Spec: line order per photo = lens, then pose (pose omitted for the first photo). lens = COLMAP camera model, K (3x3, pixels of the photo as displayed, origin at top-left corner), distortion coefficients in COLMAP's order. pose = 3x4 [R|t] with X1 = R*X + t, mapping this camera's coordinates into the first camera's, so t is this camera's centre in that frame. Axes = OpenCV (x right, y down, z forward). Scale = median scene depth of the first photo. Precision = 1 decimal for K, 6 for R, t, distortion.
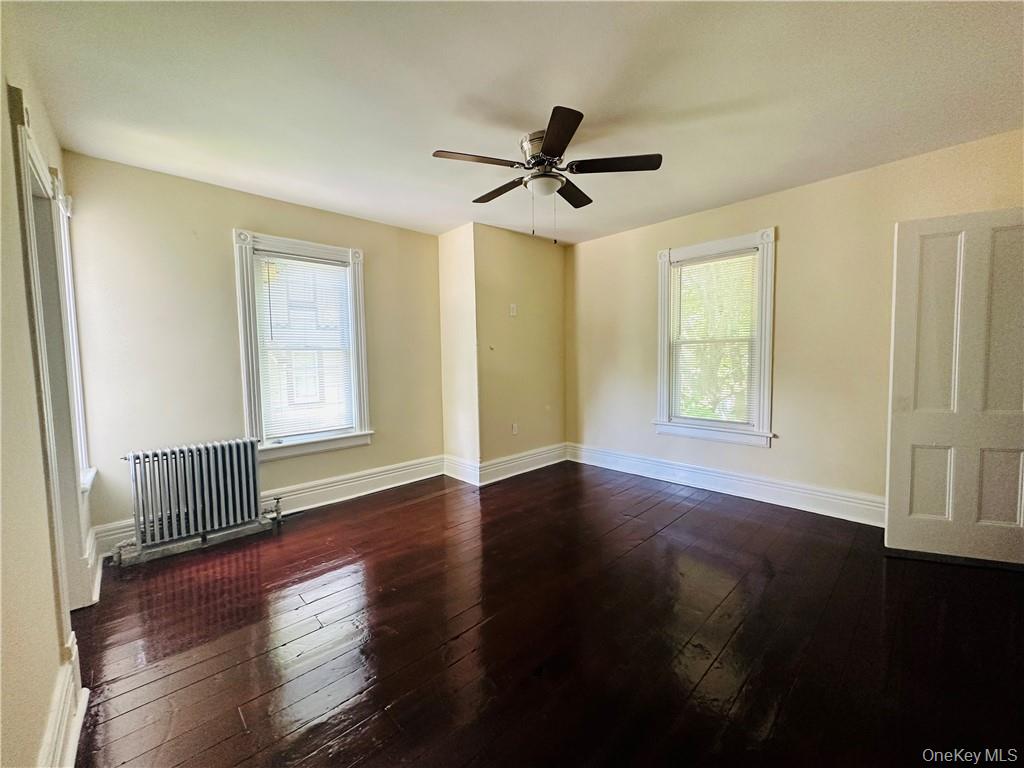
lens RADIAL K [[409.4, 0, 512.0], [0, 409.4, 384.0], [0, 0, 1]] dist [-0.000018, 0.000227]
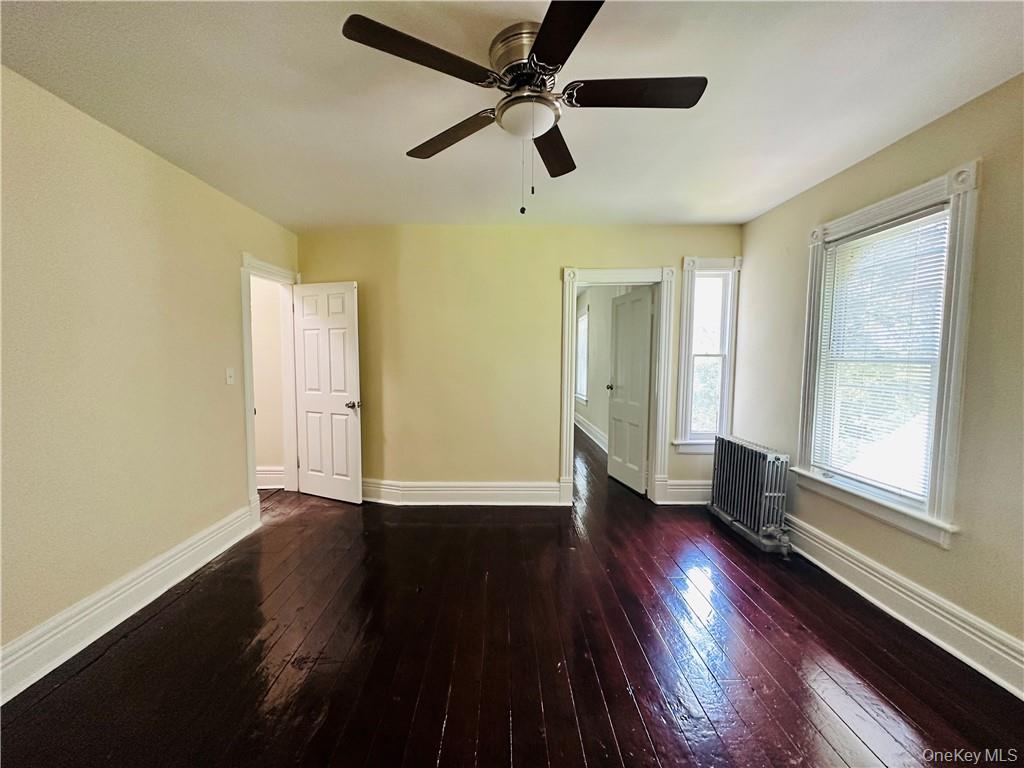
lens RADIAL K [[409.4, 0, 512.0], [0, 409.4, 384.0], [0, 0, 1]] dist [-0.000018, 0.000227]
pose [[-0.674767, 0.076703, -0.734034, 0.436699], [-0.027090, 0.991340, 0.128493, -0.126558], [0.737533, 0.106588, -0.666846, 1.067607]]
